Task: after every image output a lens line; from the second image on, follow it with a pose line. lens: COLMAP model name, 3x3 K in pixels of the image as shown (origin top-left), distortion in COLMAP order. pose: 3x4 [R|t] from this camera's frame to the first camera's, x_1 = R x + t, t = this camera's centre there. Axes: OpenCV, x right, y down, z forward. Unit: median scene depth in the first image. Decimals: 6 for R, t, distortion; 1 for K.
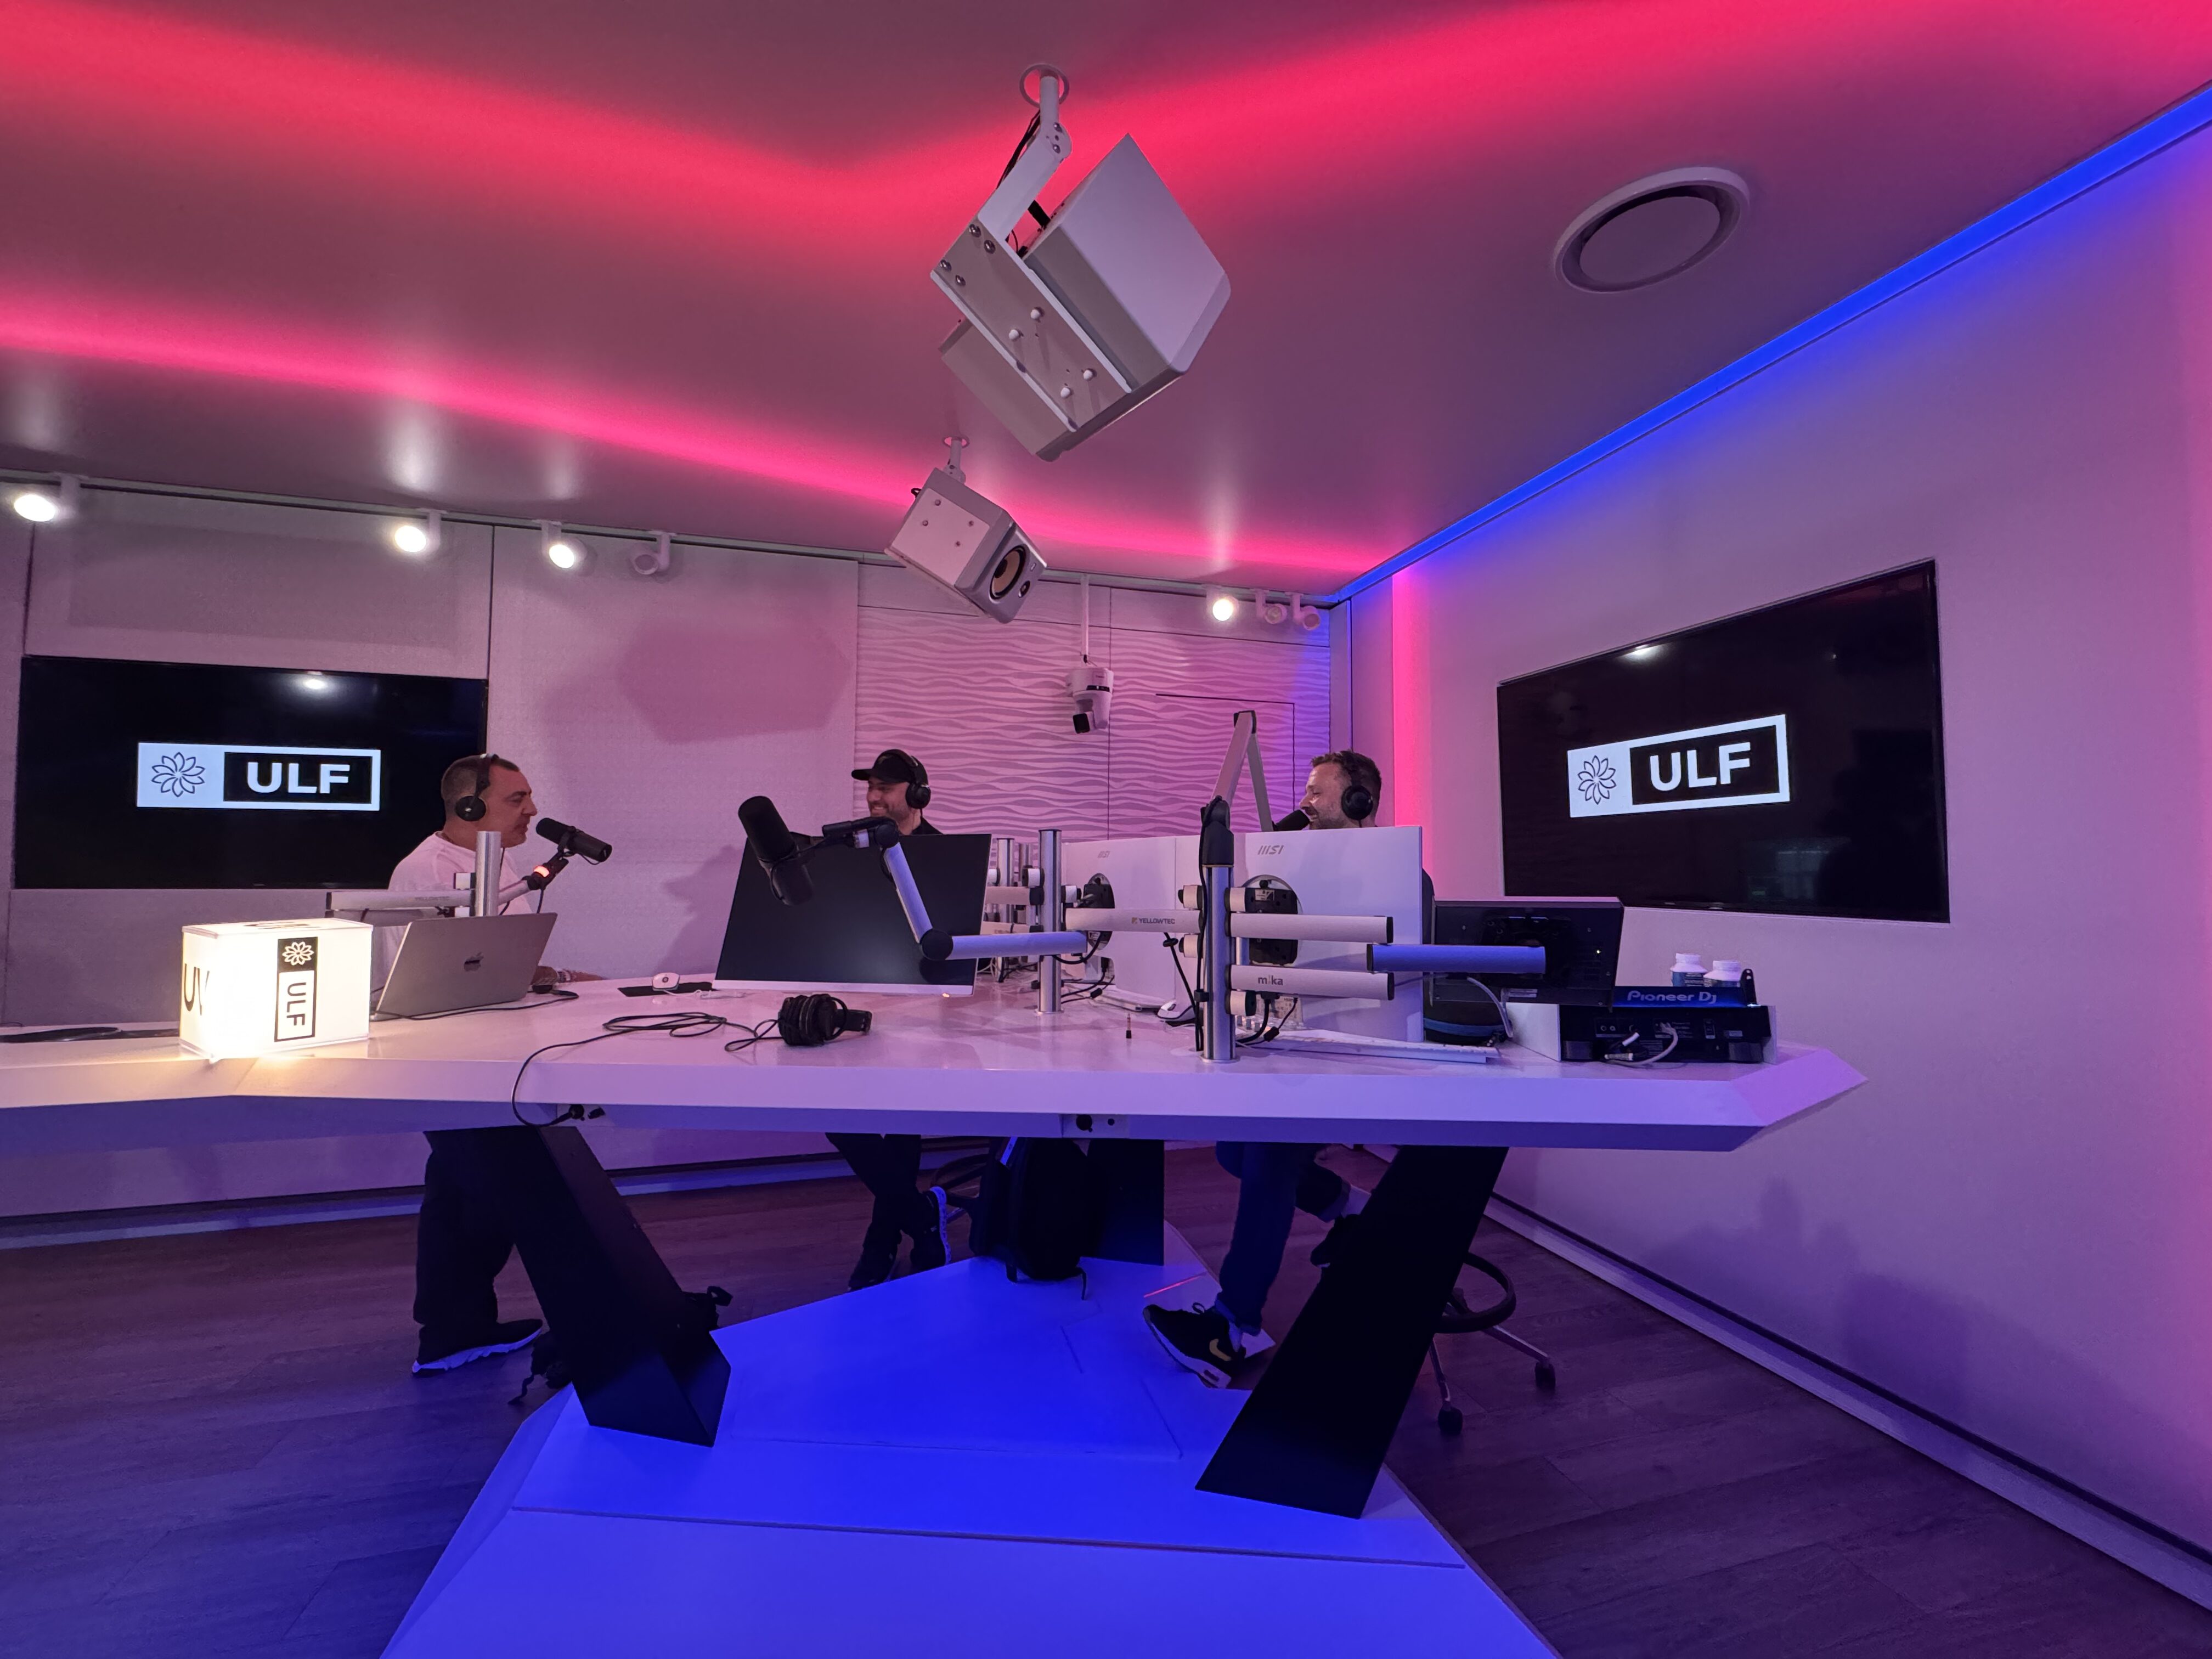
lens RADIAL K [[876.8, 0, 1106.0], [0, 876.8, 829.5], [0, 0, 1]] dist [-0.012373, 0.003358]
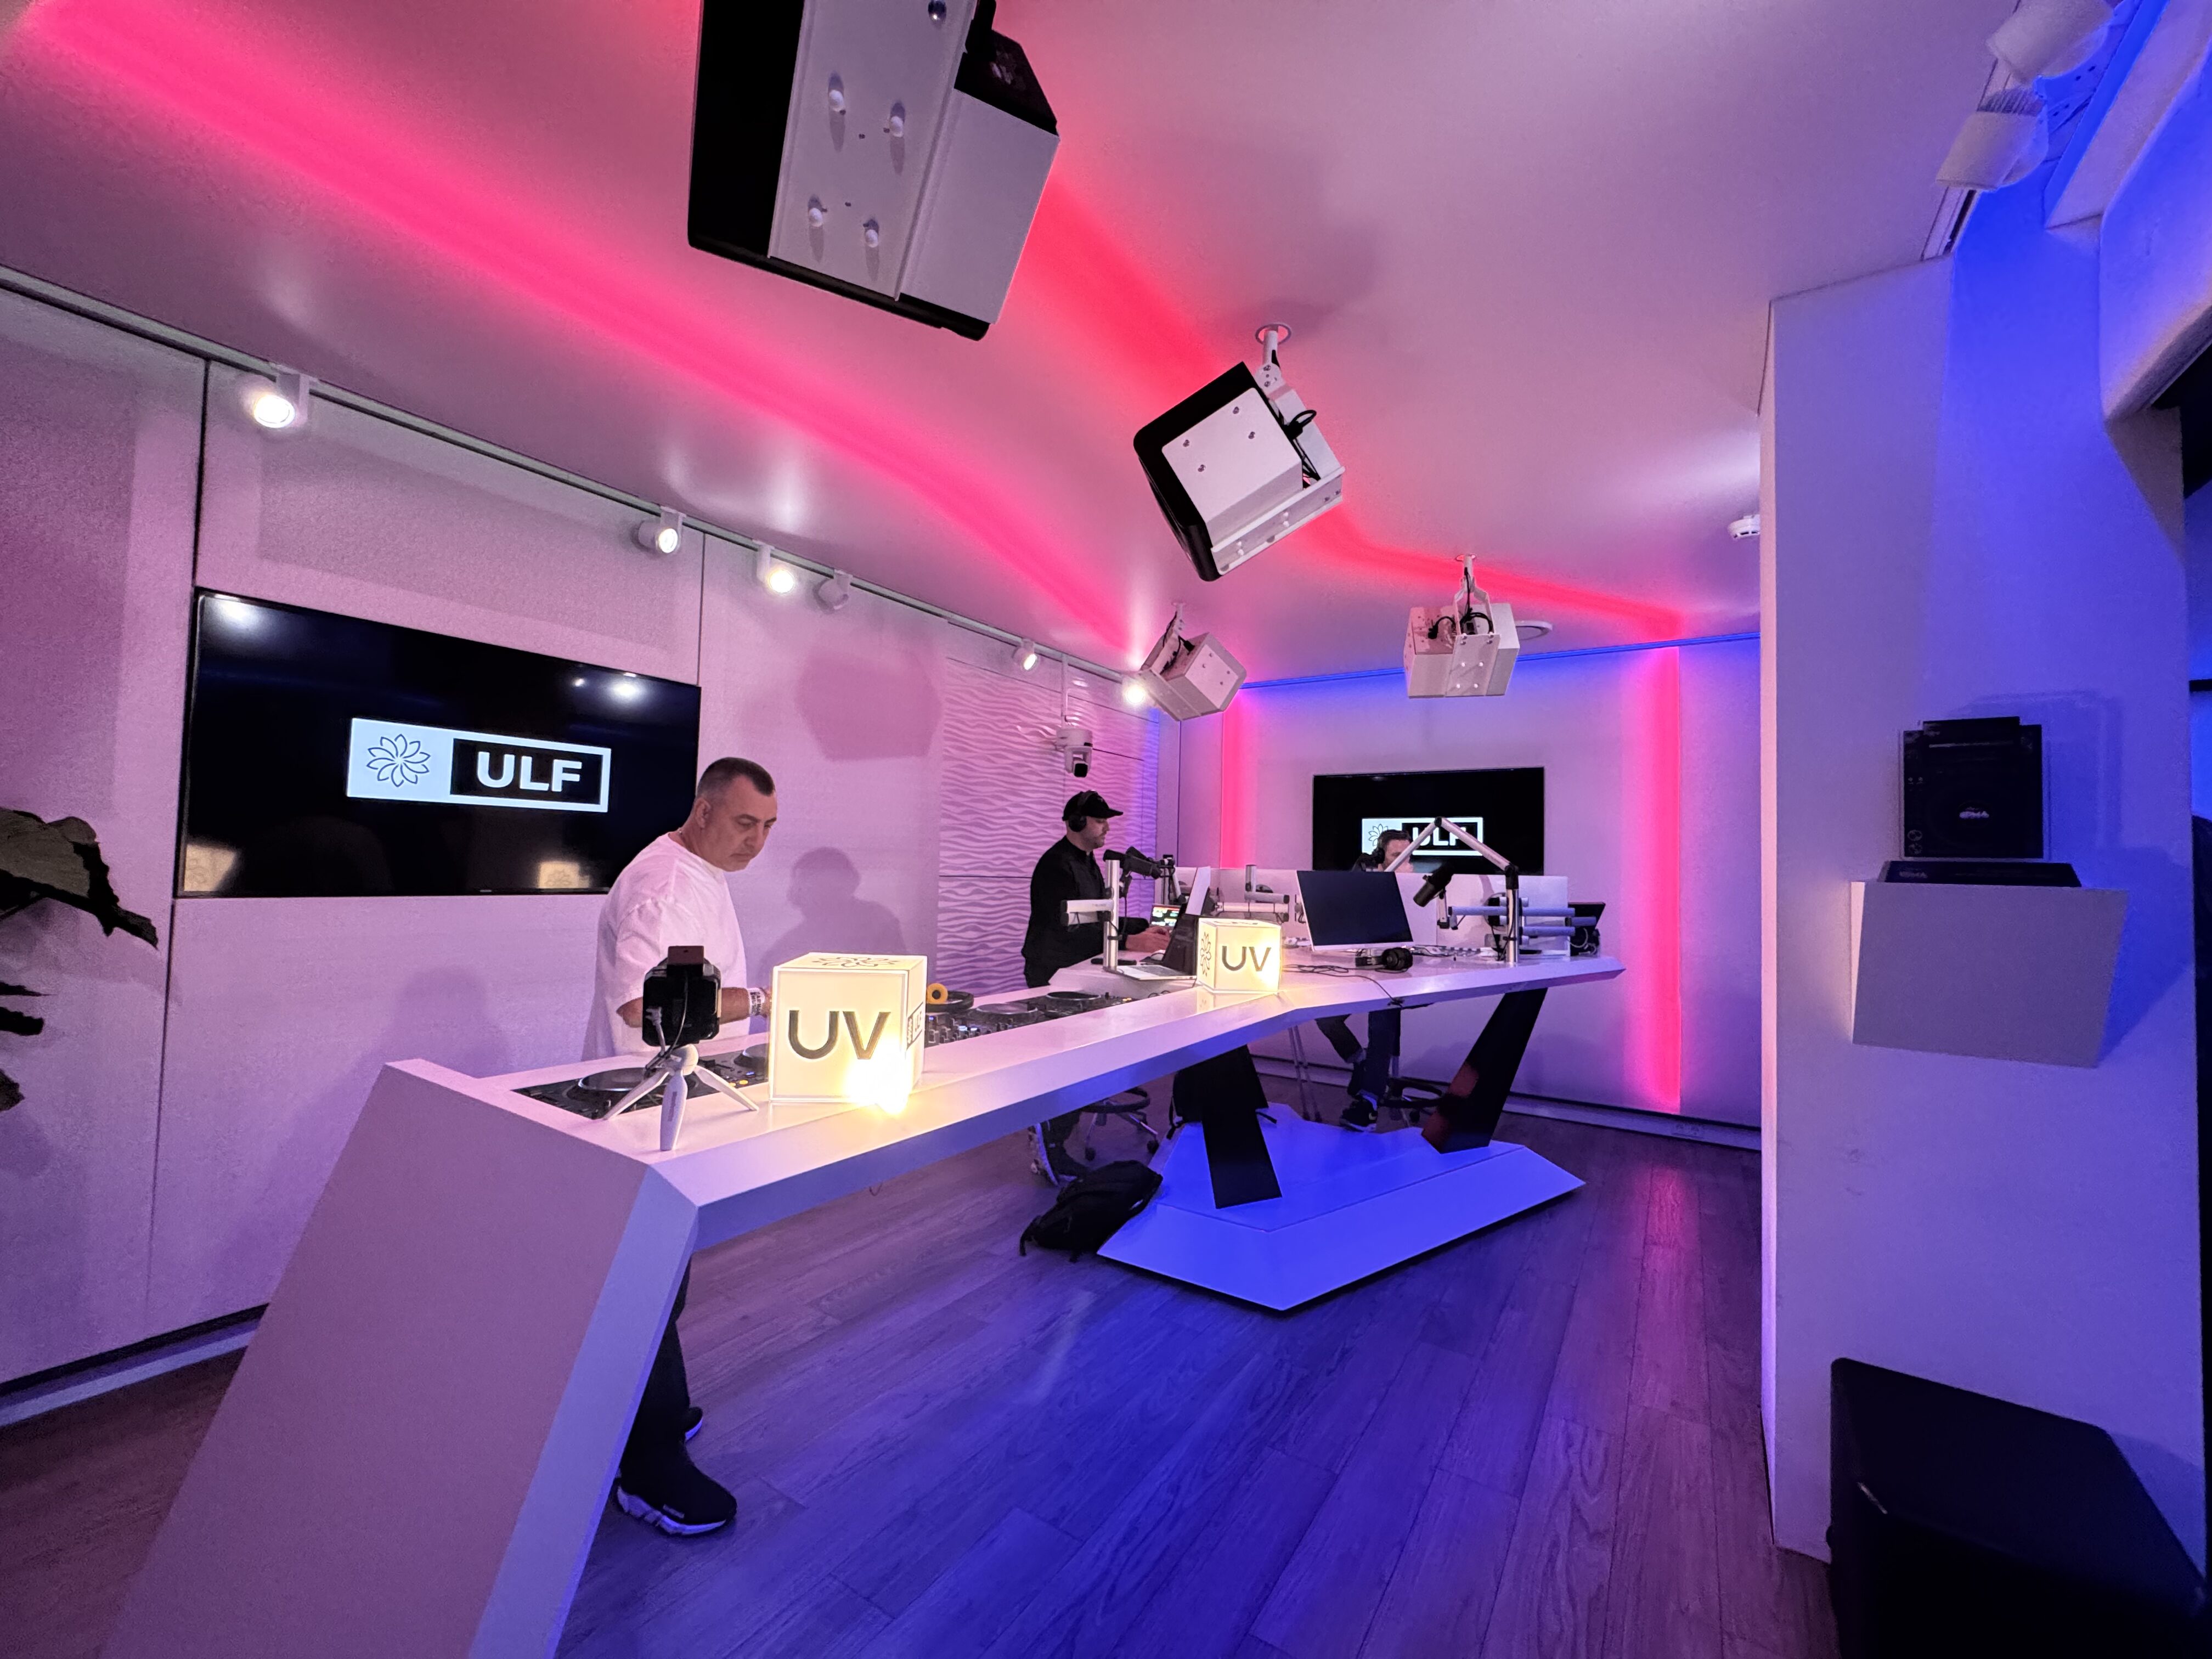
lens RADIAL K [[876.8, 0, 1106.0], [0, 876.8, 829.5], [0, 0, 1]] dist [-0.012373, 0.003358]
pose [[0.758270, 0.042254, 0.650570, -1.216842], [-0.051739, 0.998650, -0.004557, -0.031198], [-0.649885, -0.030204, 0.759433, -0.099149]]
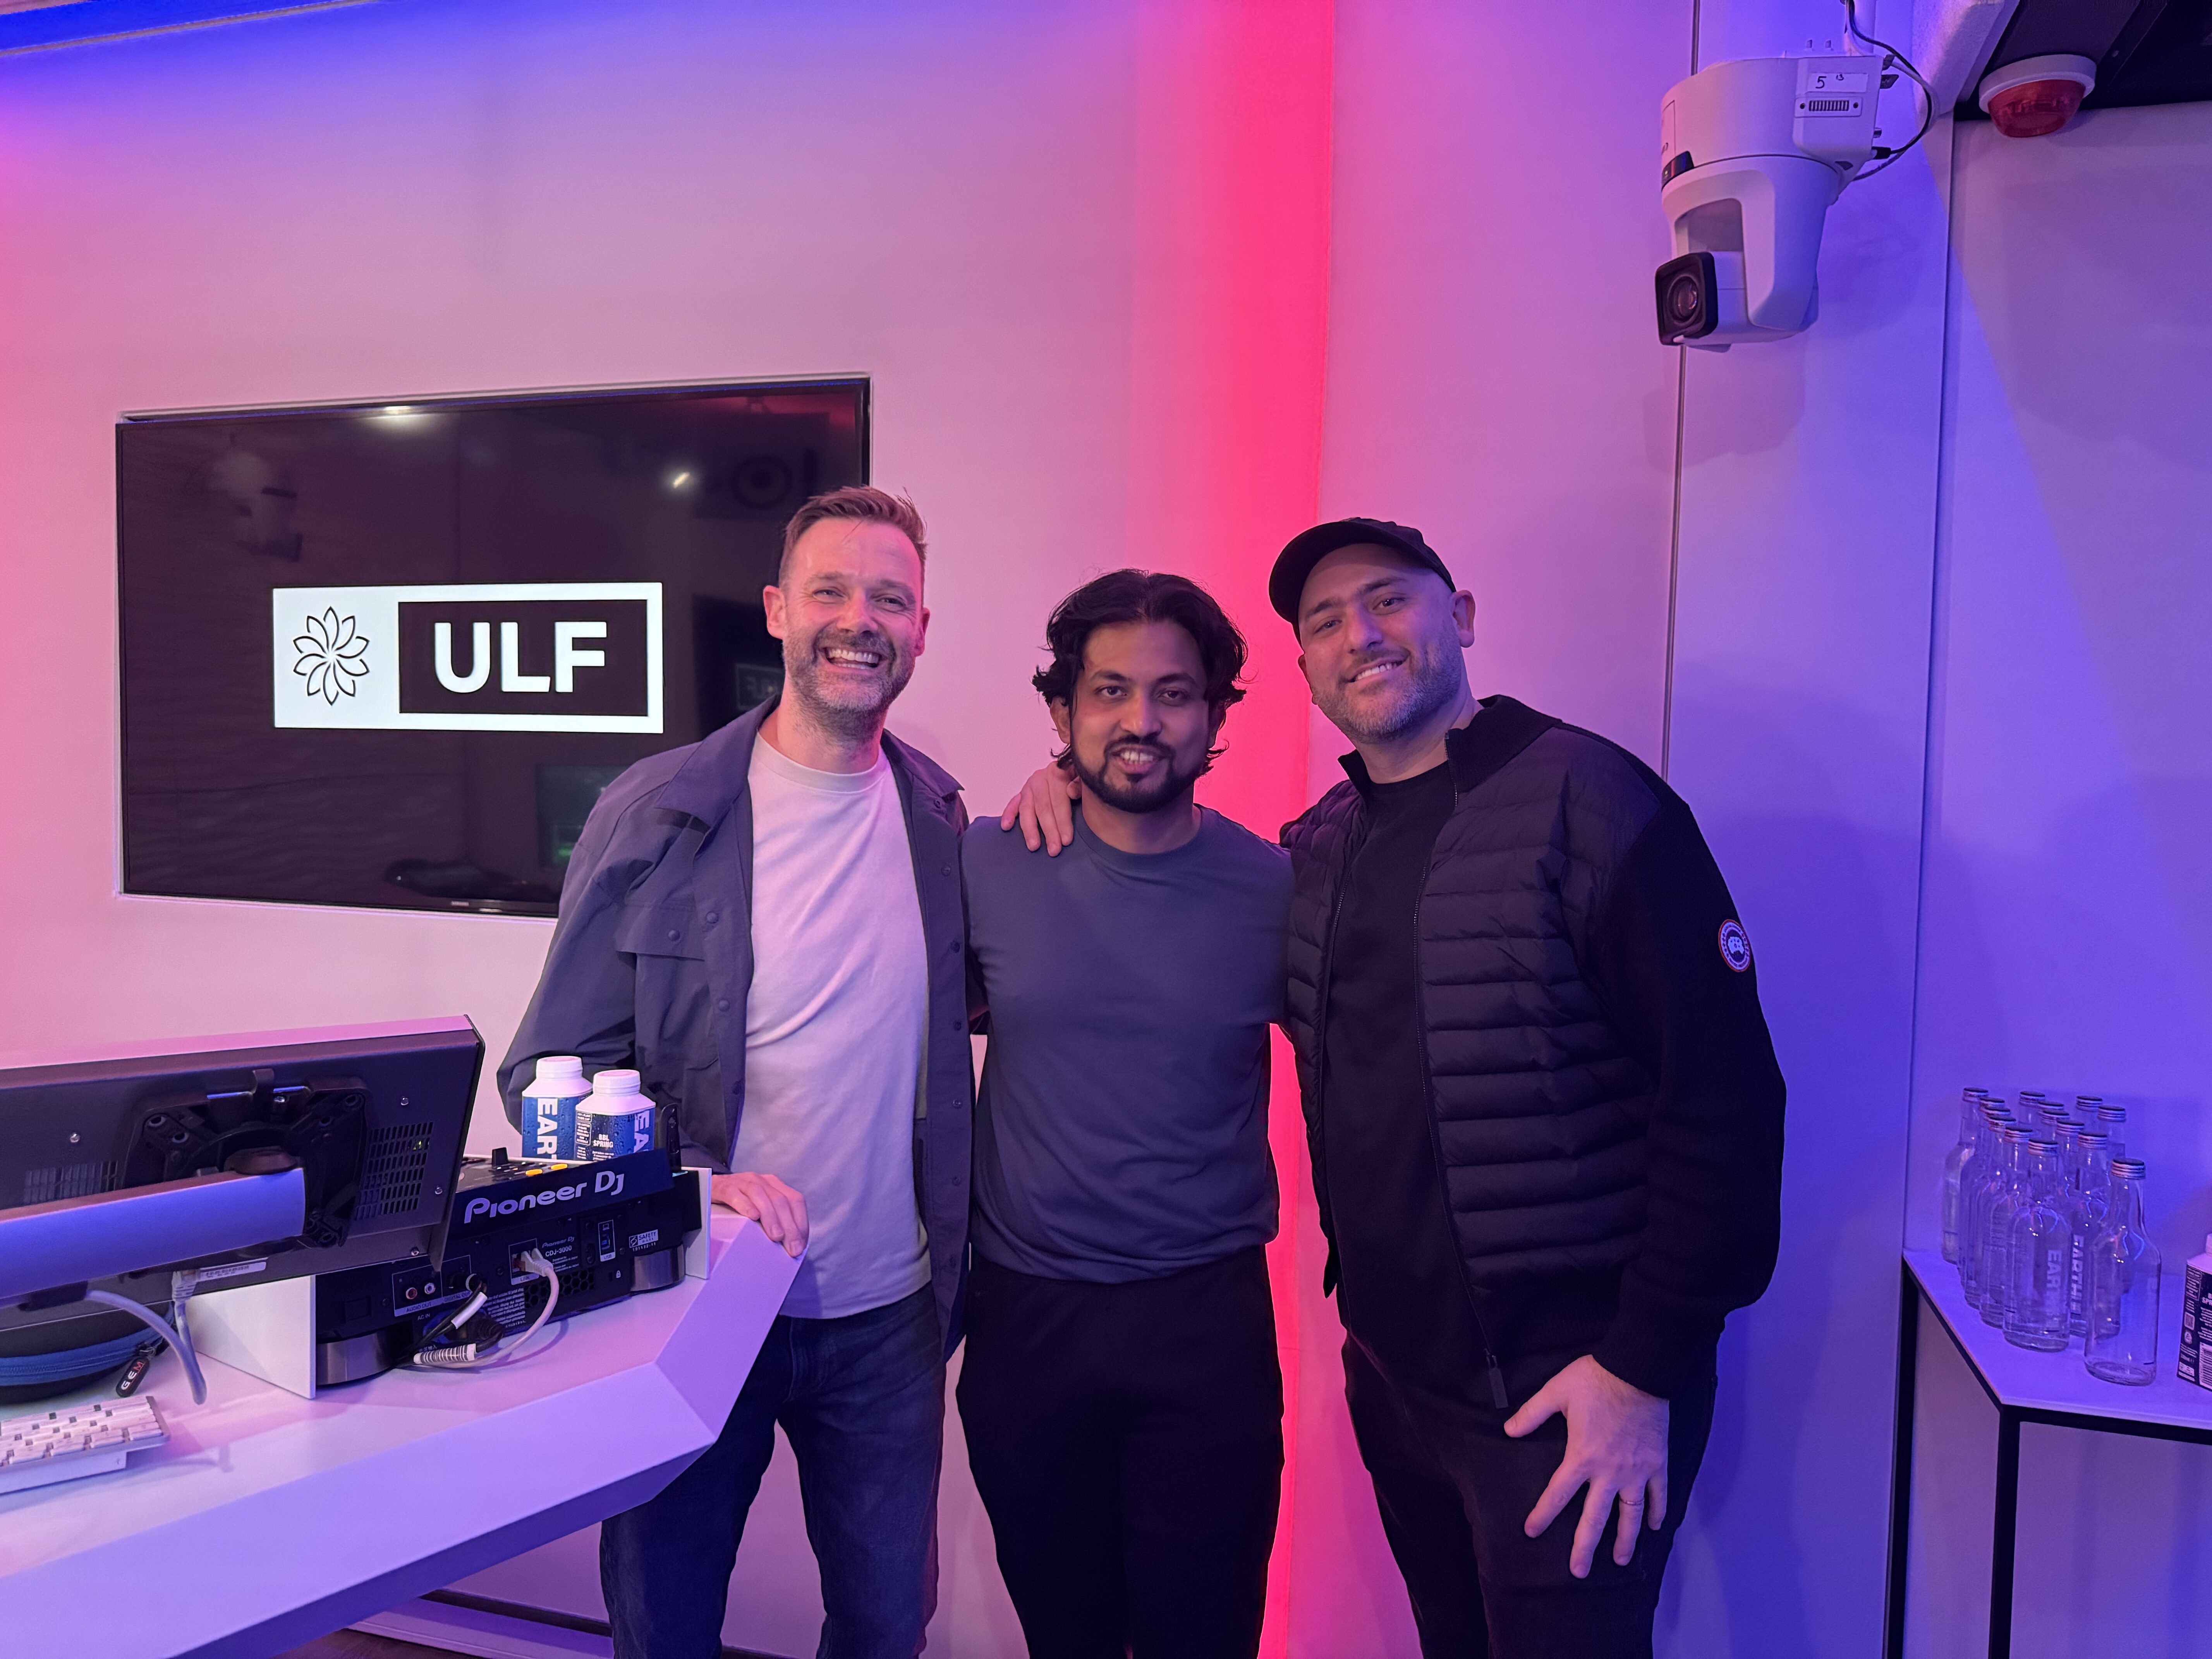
lens RADIAL K [[1559.9, 0, 1104.6], [0, 1559.9, 836.7], [0, 0, 1]] dist [0.042068, -0.057258]
pose [[0.539907, -0.014456, 0.841601, 0.043788], [-0.062807, 0.996373, 0.057407, -0.034108], [-0.839378, -0.083852, 0.537041, 0.140481]]
